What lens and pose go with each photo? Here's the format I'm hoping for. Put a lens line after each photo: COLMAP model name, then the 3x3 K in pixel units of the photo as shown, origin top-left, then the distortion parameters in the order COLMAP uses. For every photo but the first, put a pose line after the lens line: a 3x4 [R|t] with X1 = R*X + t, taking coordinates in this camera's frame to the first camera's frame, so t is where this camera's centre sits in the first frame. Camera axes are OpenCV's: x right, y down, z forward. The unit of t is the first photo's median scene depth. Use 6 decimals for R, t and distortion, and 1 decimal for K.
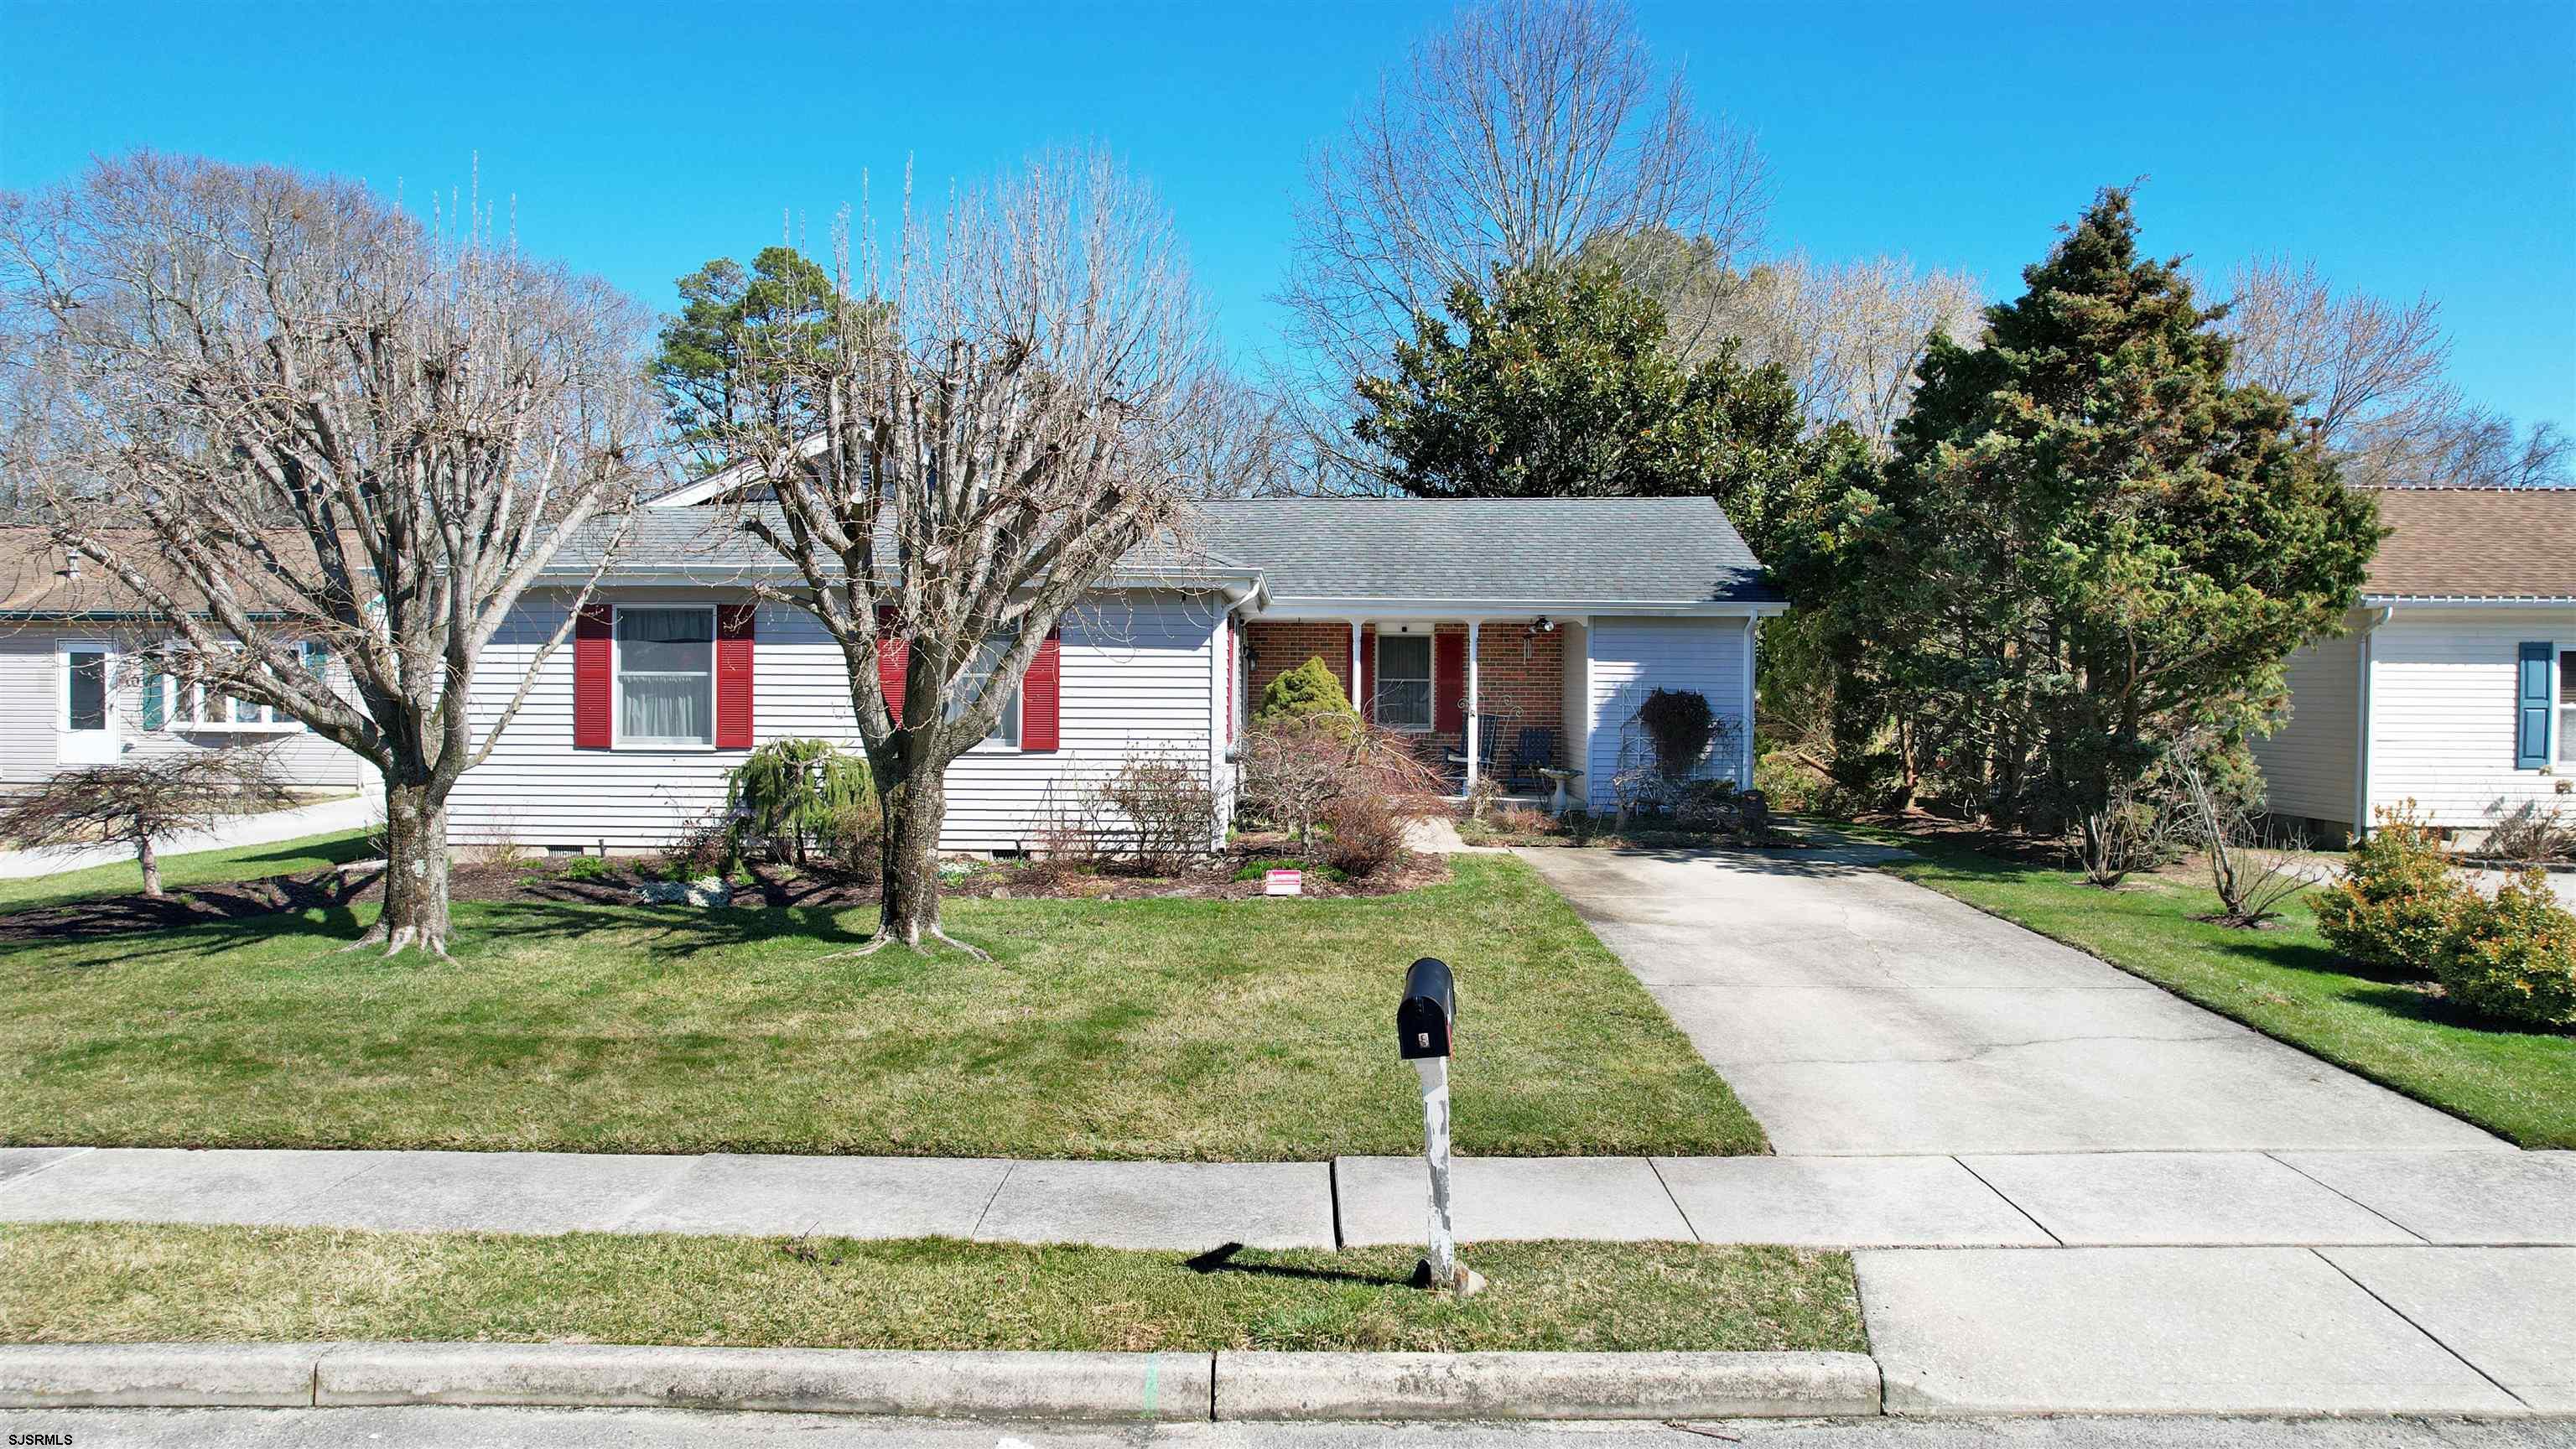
lens RADIAL K [[1651.5, 0, 1287.9], [0, 1651.5, 719.8], [0, 0, 1]] dist [-0.062051, 0.052703]
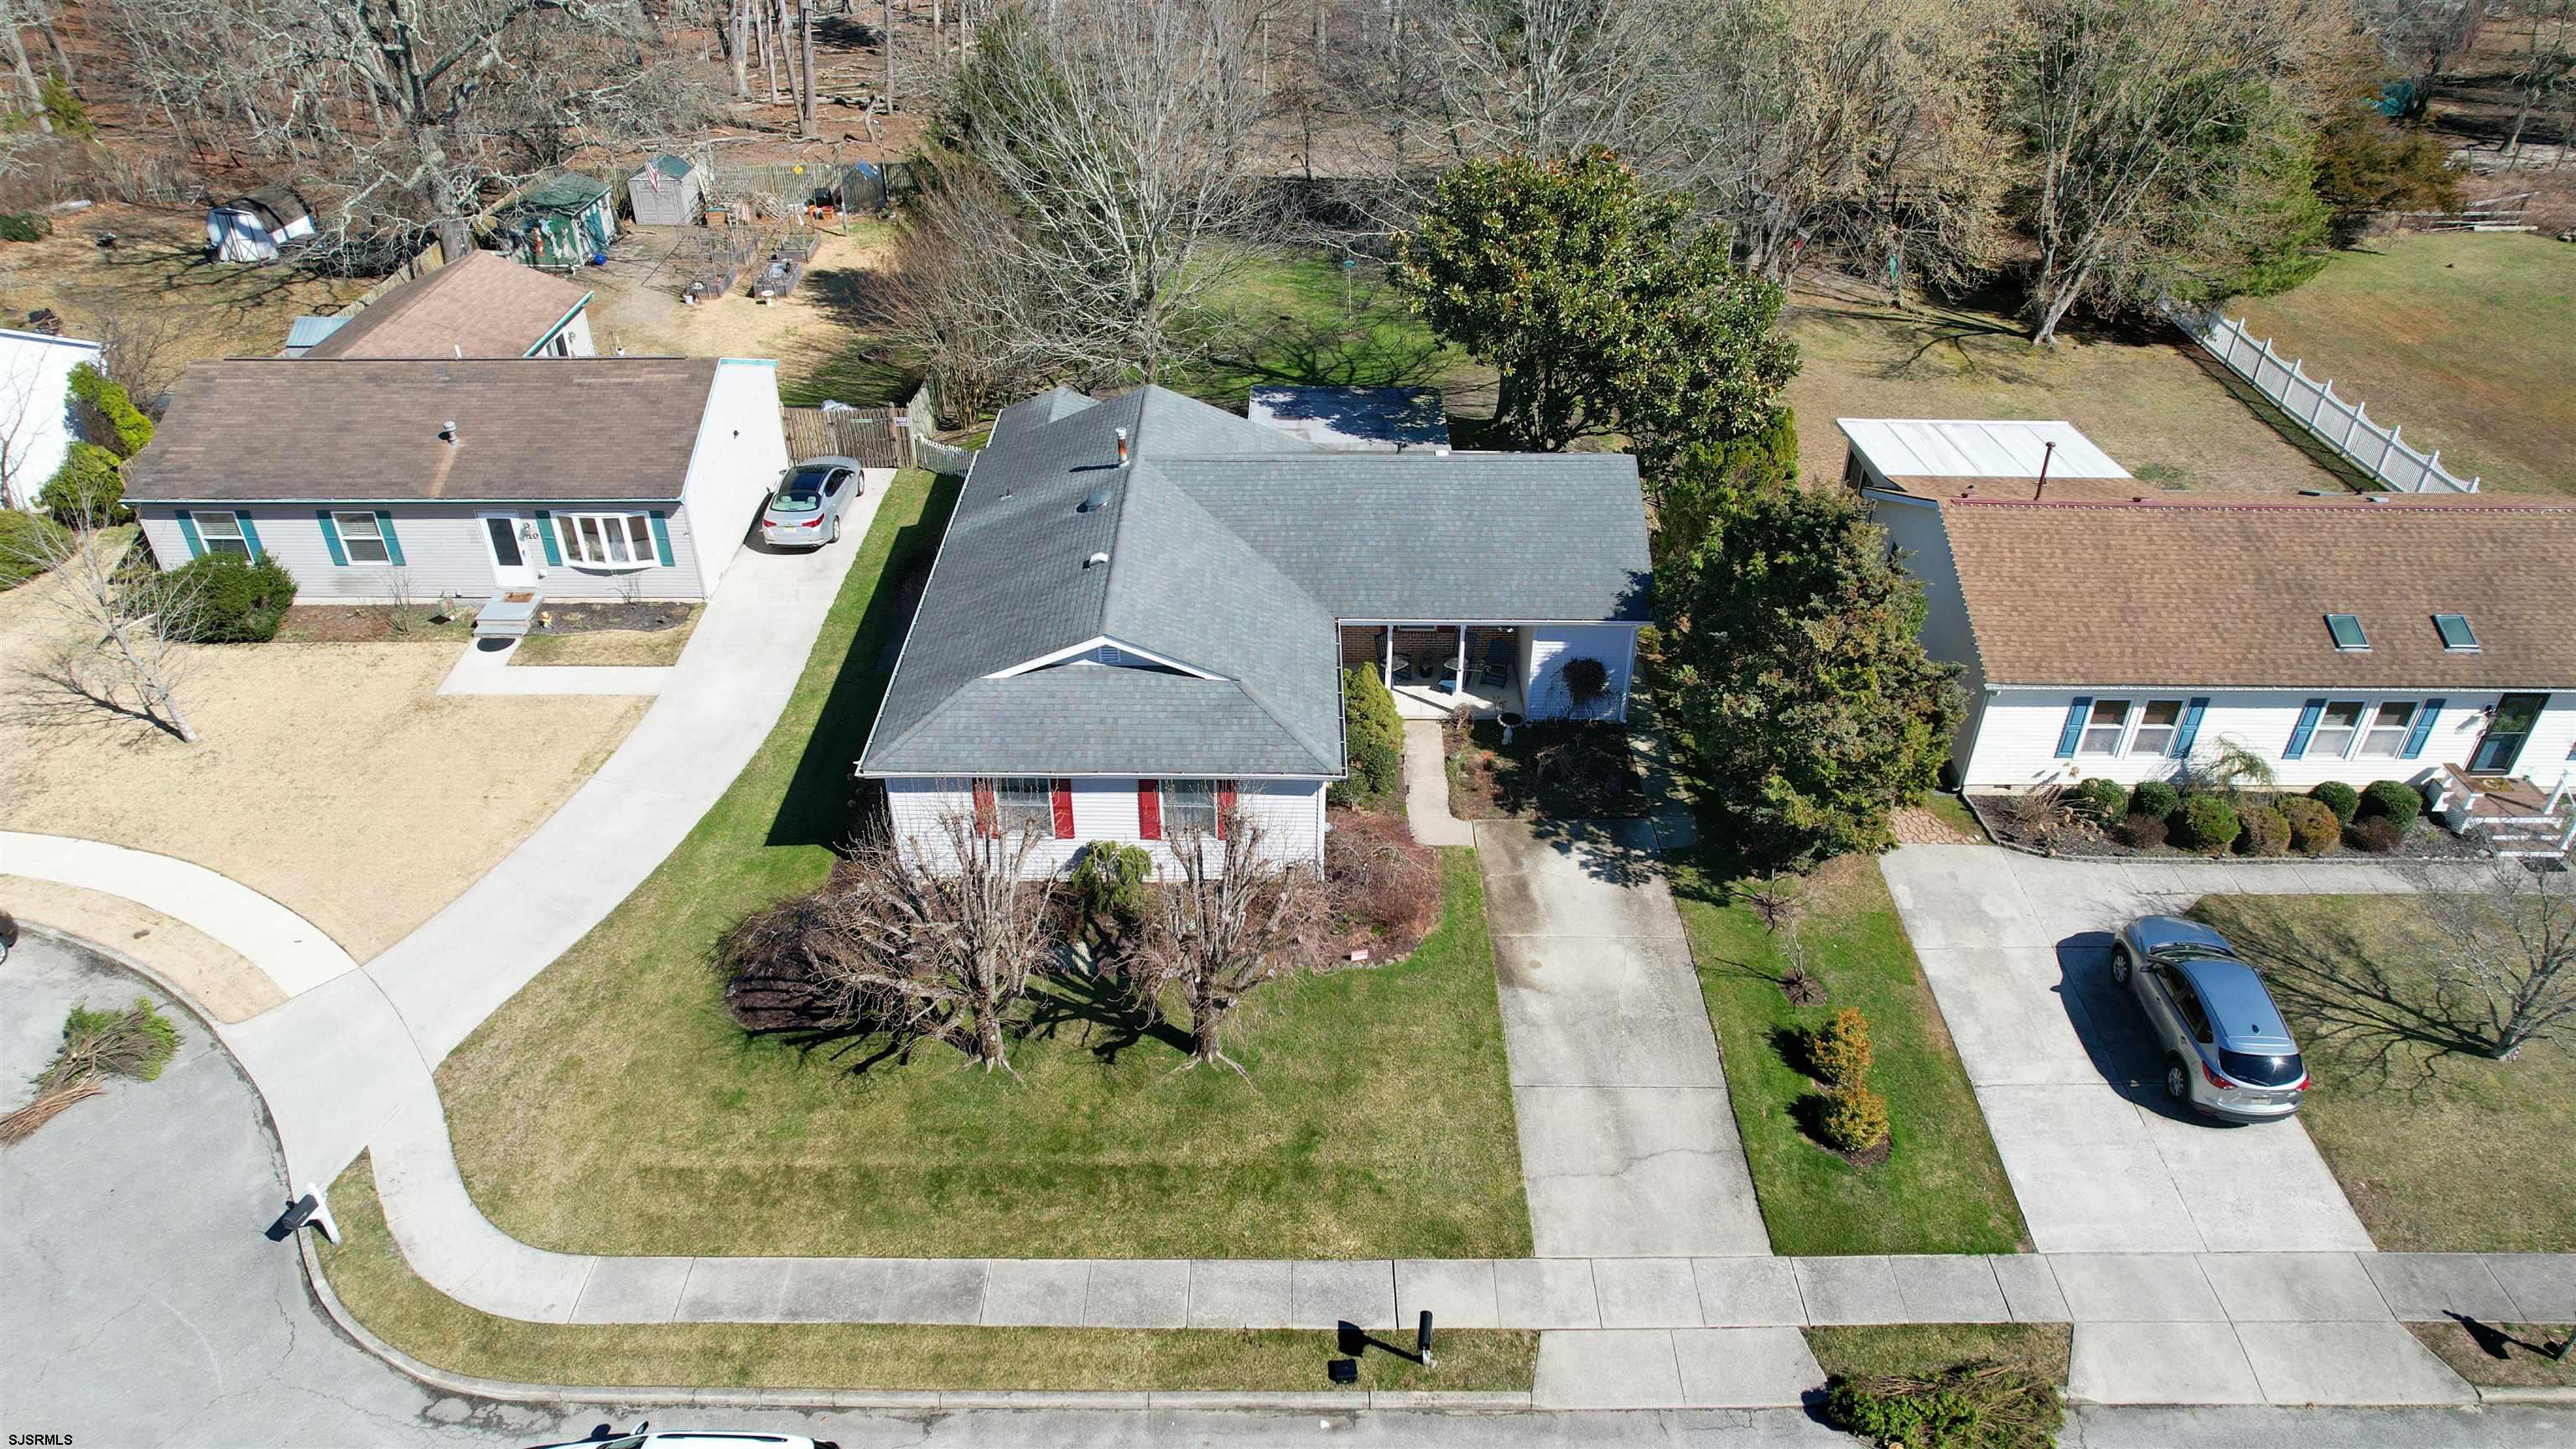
lens RADIAL K [[1651.5, 0, 1287.7], [0, 1651.5, 718.1], [0, 0, 1]] dist [-0.062051, 0.052703]
pose [[0.999949, -0.005756, 0.008350, -0.096180], [0.000337, 0.841748, 0.539871, -1.132292], [-0.010136, -0.539840, 0.841707, -0.529879]]
